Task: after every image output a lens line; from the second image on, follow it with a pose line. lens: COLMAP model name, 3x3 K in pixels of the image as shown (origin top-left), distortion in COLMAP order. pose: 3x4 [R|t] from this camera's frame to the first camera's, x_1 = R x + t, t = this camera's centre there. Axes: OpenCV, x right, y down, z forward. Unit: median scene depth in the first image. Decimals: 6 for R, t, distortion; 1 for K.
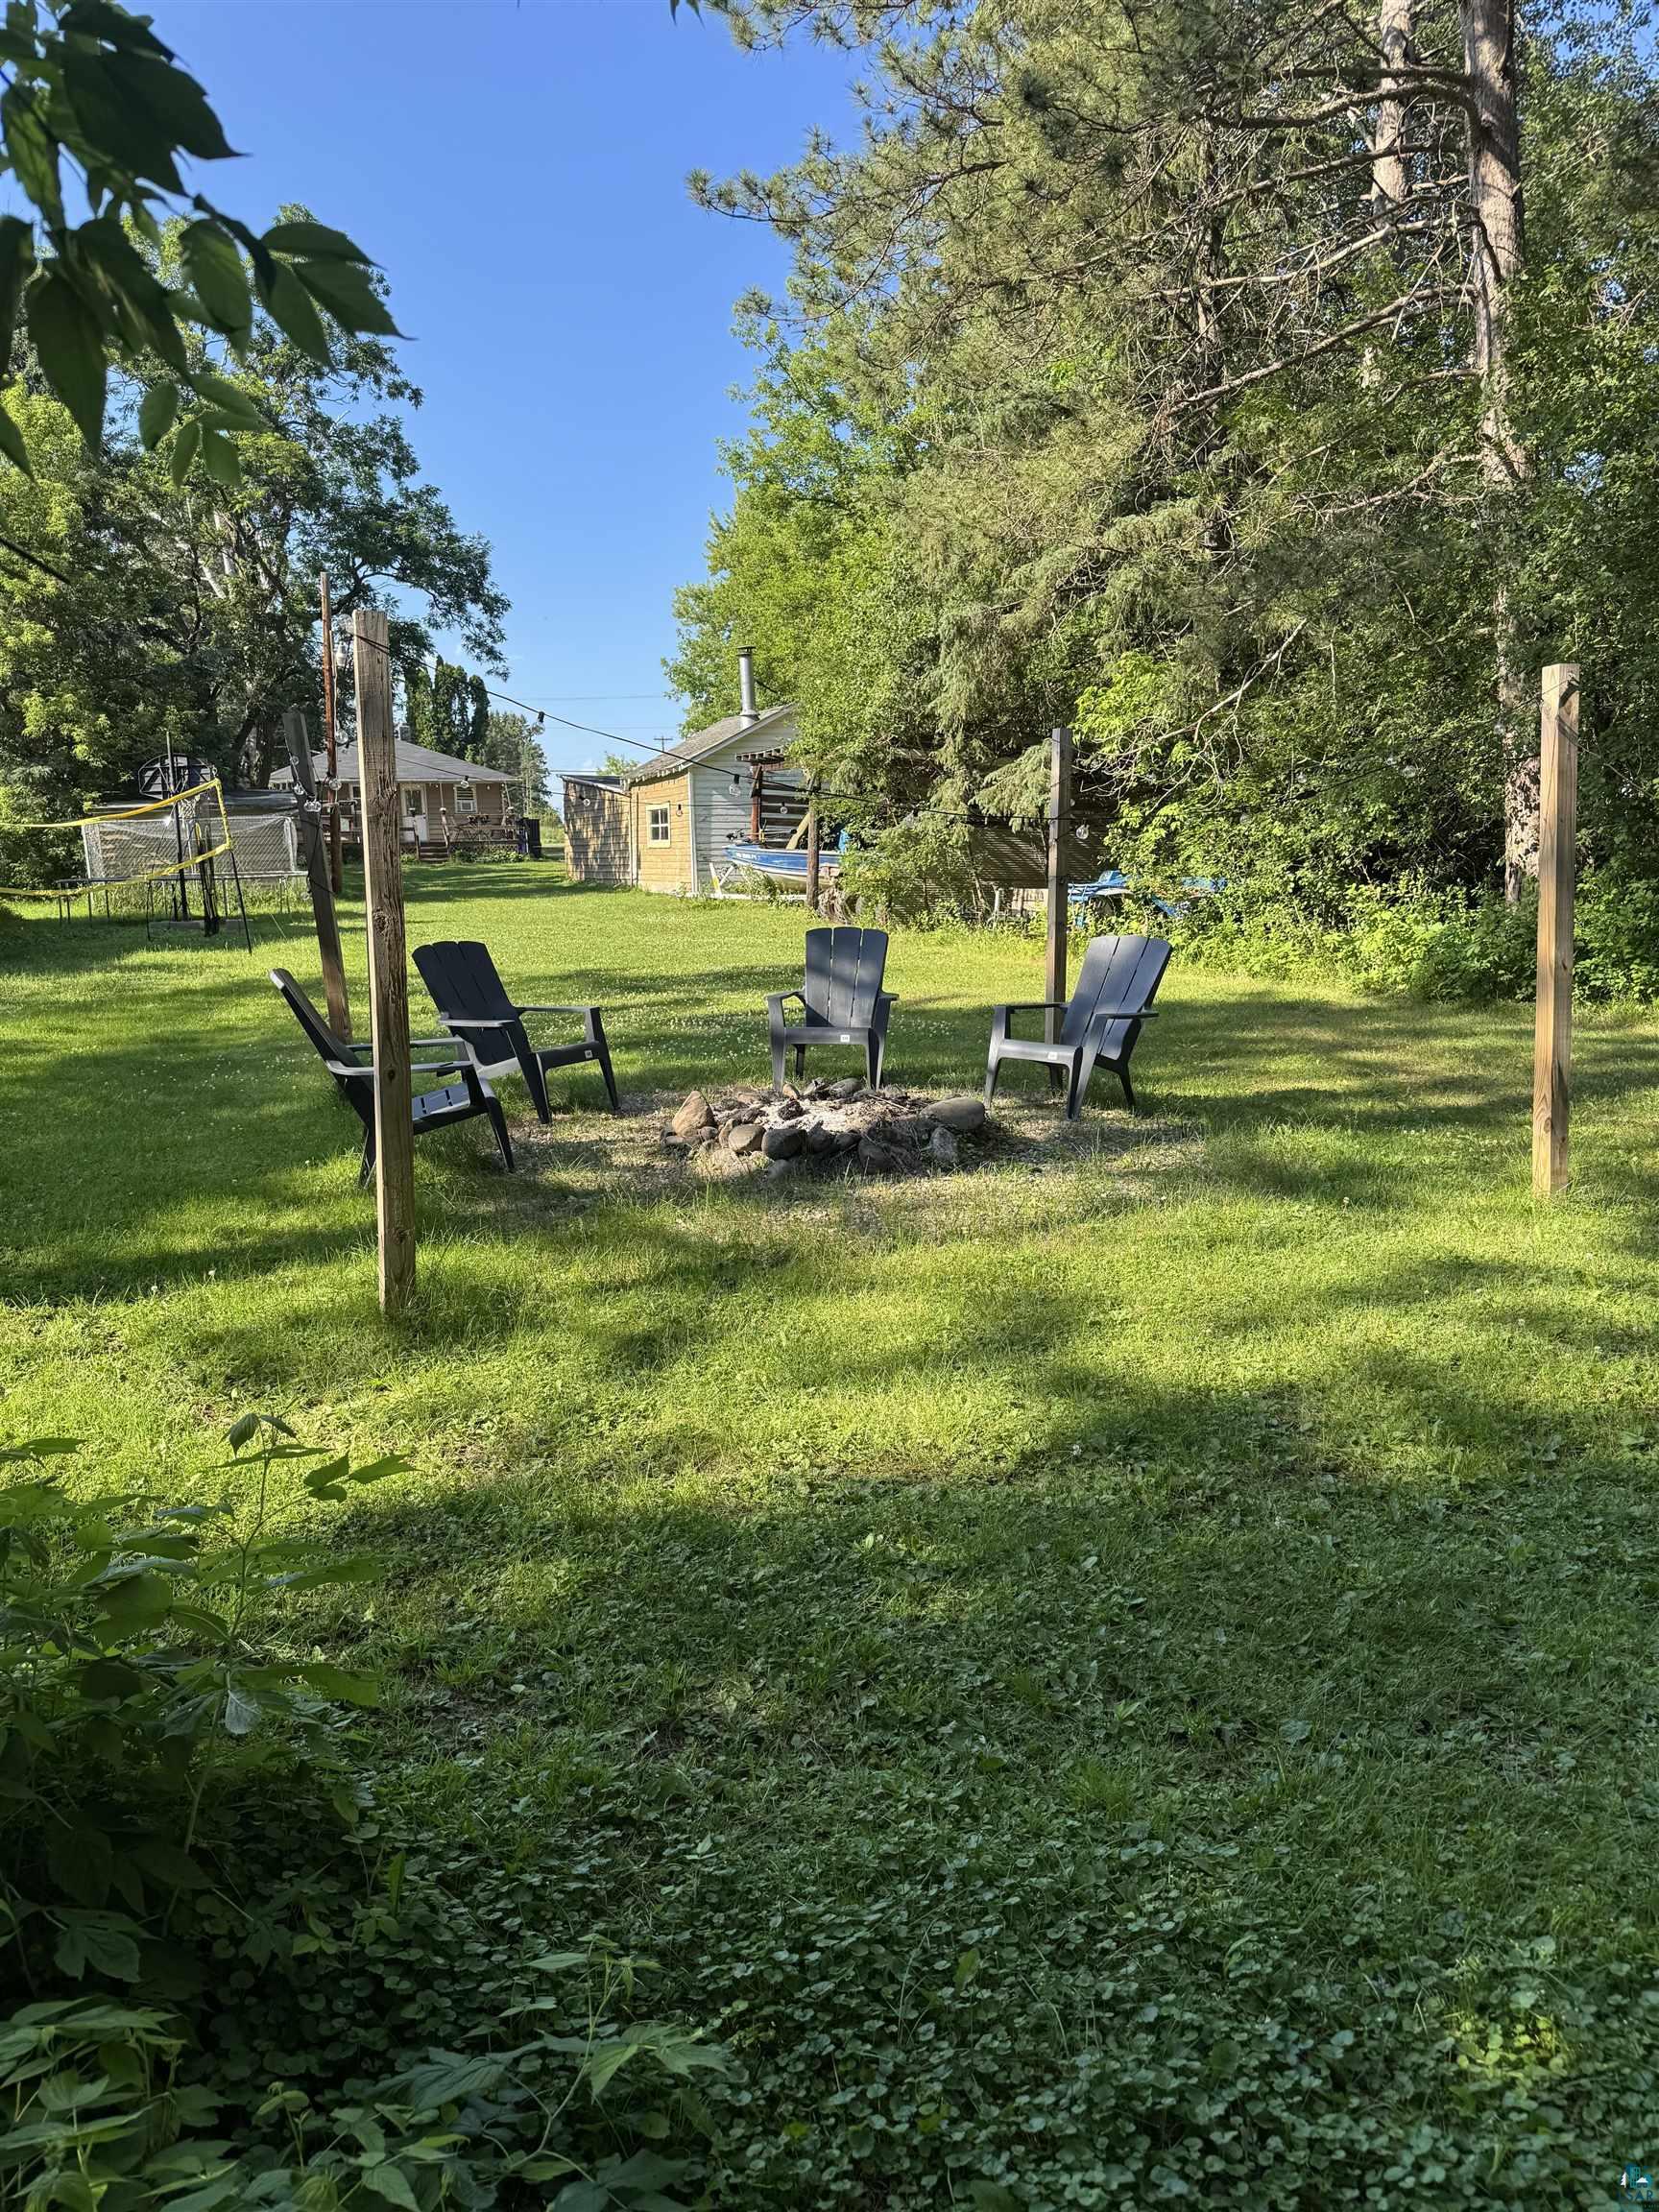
lens RADIAL K [[1534.2, 0, 828.2], [0, 1534.2, 1140.7], [0, 0, 1]] dist [0.067266, -0.094295]
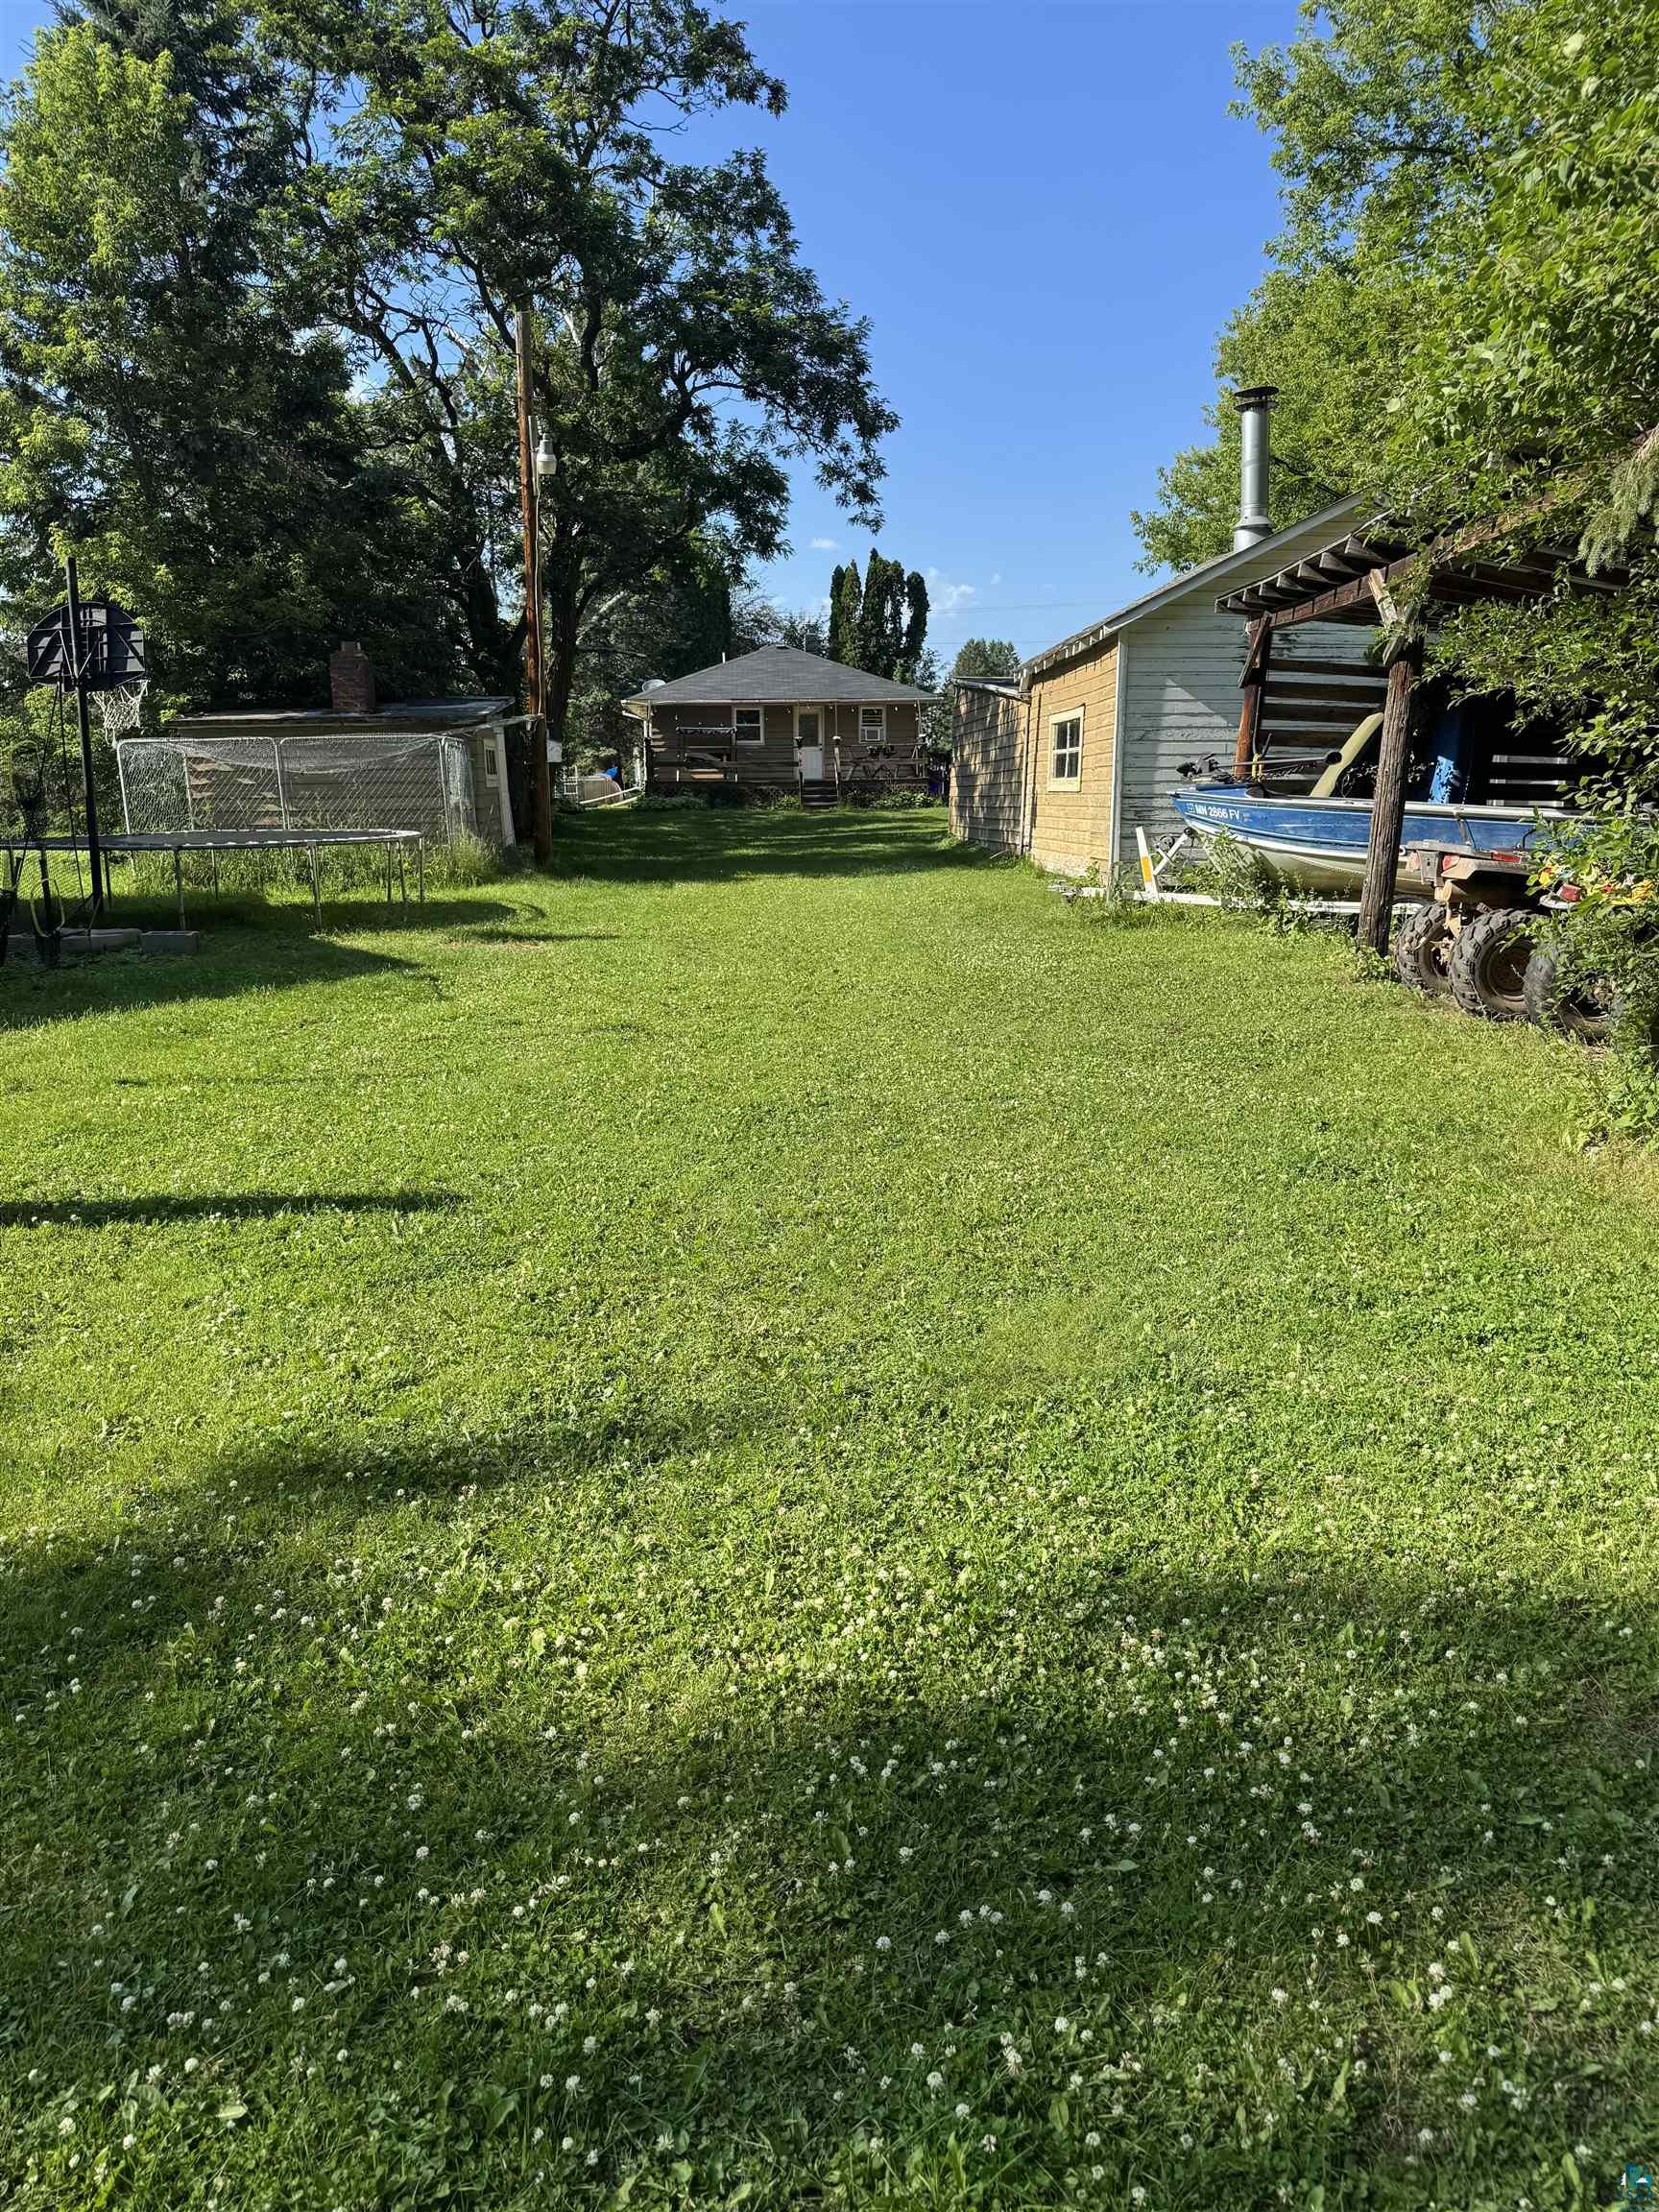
lens RADIAL K [[1534.2, 0, 828.2], [0, 1534.2, 1140.7], [0, 0, 1]] dist [0.067266, -0.094295]
pose [[0.952009, 0.077198, -0.296175, -0.015765], [-0.065909, 0.996674, 0.047929, -0.079994], [0.298890, -0.026108, 0.953930, 0.410842]]
